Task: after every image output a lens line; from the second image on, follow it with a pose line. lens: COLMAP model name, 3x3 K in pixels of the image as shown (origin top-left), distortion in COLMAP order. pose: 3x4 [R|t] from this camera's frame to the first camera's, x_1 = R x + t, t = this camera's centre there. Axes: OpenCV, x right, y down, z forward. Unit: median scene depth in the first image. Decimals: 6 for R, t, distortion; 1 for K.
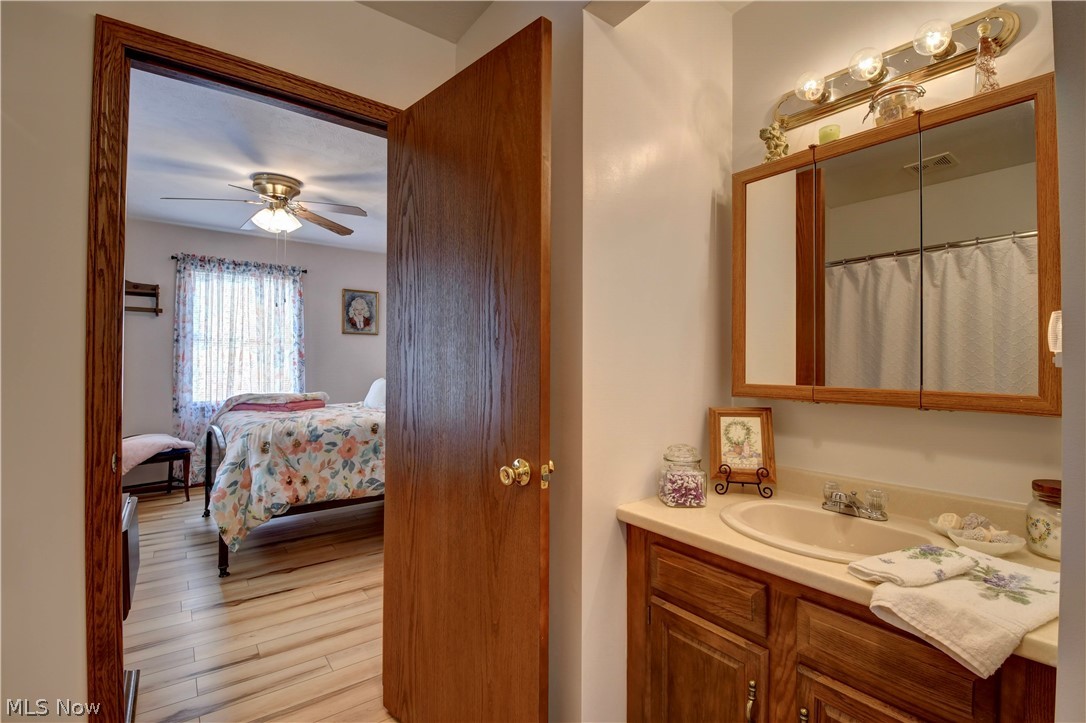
lens RADIAL K [[476.7, 0, 543.6], [0, 476.7, 358.9], [0, 0, 1]] dist [0.004848, -0.014790]
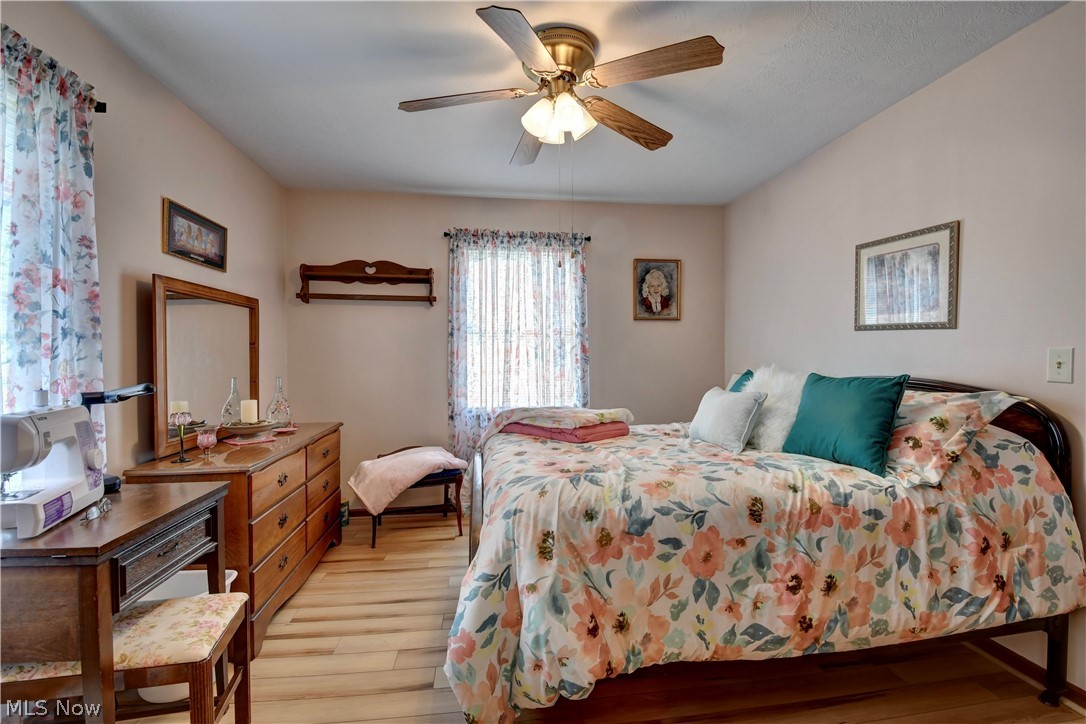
lens RADIAL K [[476.7, 0, 543.6], [0, 476.7, 359.4], [0, 0, 1]] dist [0.004848, -0.014790]
pose [[0.863401, -0.003240, -0.504508, -0.249813], [0.010528, 0.999877, 0.011596, -0.003187], [0.504409, -0.015324, 0.863329, 0.427148]]
